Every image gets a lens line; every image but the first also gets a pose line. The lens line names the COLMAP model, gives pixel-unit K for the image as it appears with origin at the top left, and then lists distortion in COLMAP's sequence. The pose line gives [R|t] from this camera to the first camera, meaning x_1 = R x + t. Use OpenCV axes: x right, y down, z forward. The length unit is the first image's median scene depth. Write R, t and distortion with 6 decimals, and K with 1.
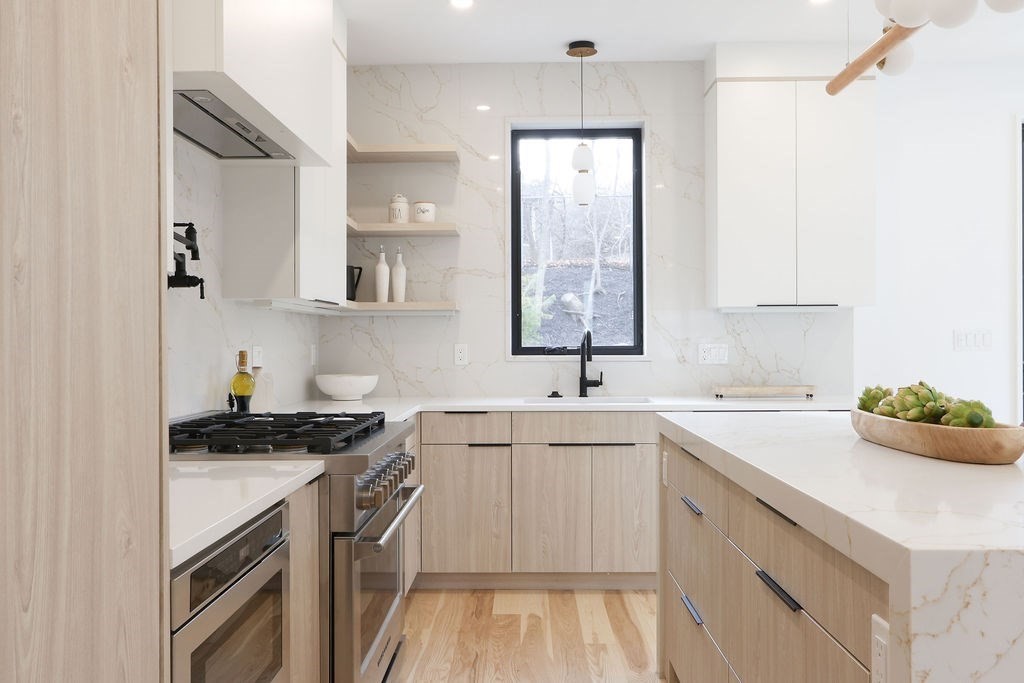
lens RADIAL K [[845.8, 0, 512.1], [0, 845.8, 343.3], [0, 0, 1]] dist [-0.001297, -0.001583]
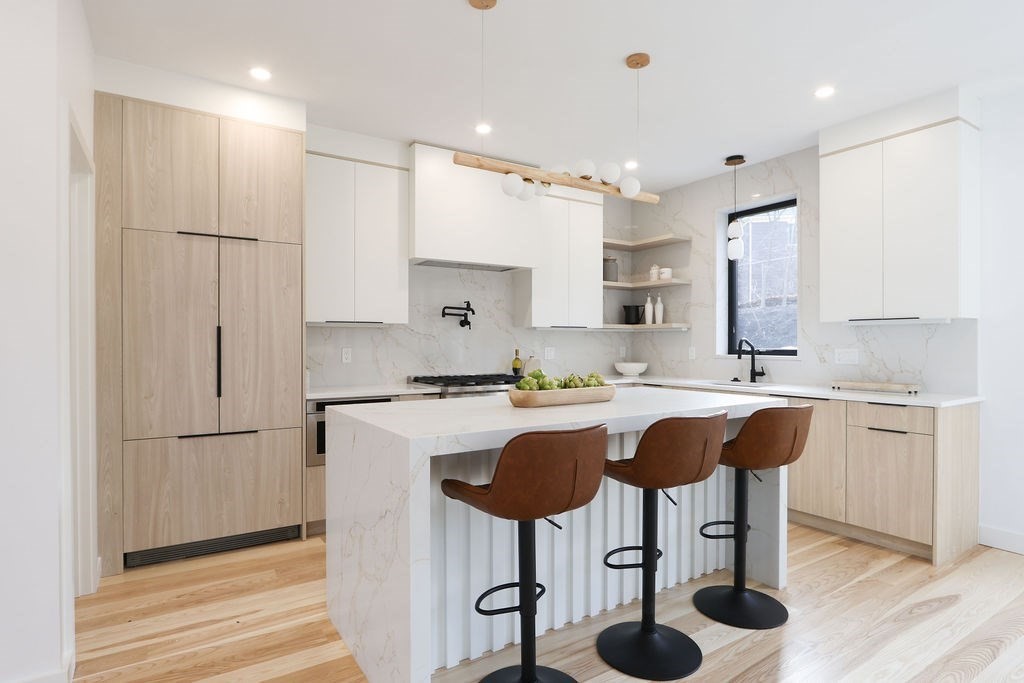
lens RADIAL K [[545.7, 0, 512.8], [0, 545.7, 341.7], [0, 0, 1]] dist [0.000916, 0.000362]
pose [[0.554593, 0.002204, -0.832119, 0.669532], [-0.004660, 0.999989, -0.000458, -0.007904], [0.832108, 0.004132, 0.554597, 0.088331]]
